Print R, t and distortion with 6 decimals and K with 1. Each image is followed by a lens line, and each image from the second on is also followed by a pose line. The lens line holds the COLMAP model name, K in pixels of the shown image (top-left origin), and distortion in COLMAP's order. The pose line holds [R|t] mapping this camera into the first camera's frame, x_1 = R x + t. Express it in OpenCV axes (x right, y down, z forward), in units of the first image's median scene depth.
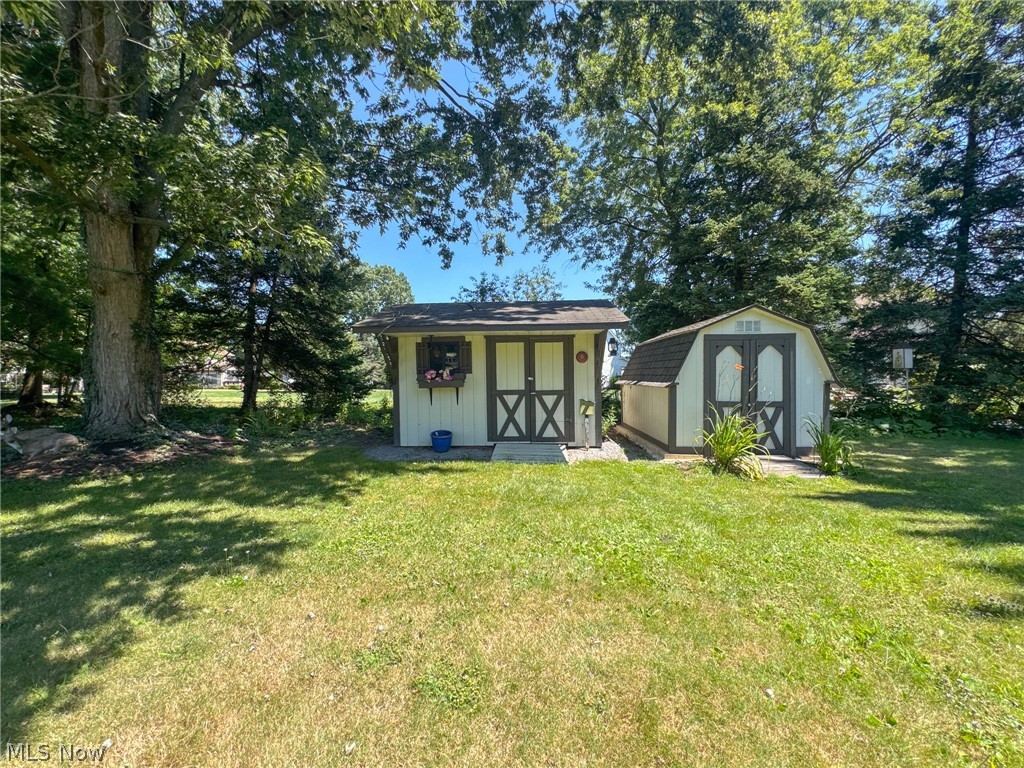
lens RADIAL K [[425.1, 0, 512.0], [0, 425.1, 384.0], [0, 0, 1]] dist [-0.002928, -0.000110]
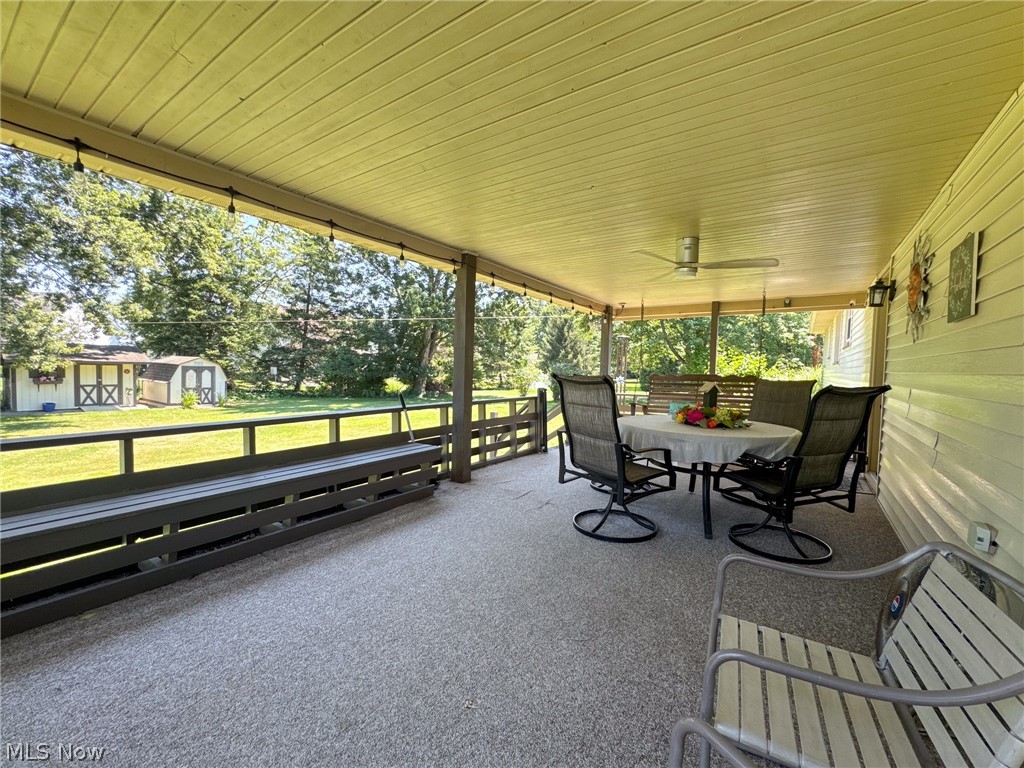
lens RADIAL K [[425.1, 0, 512.0], [0, 425.1, 384.0], [0, 0, 1]] dist [-0.002928, -0.000110]
pose [[0.528243, -0.010642, 0.849027, -0.780919], [-0.017857, 0.999561, 0.023639, -0.090466], [-0.848906, -0.027649, 0.527821, -2.328089]]
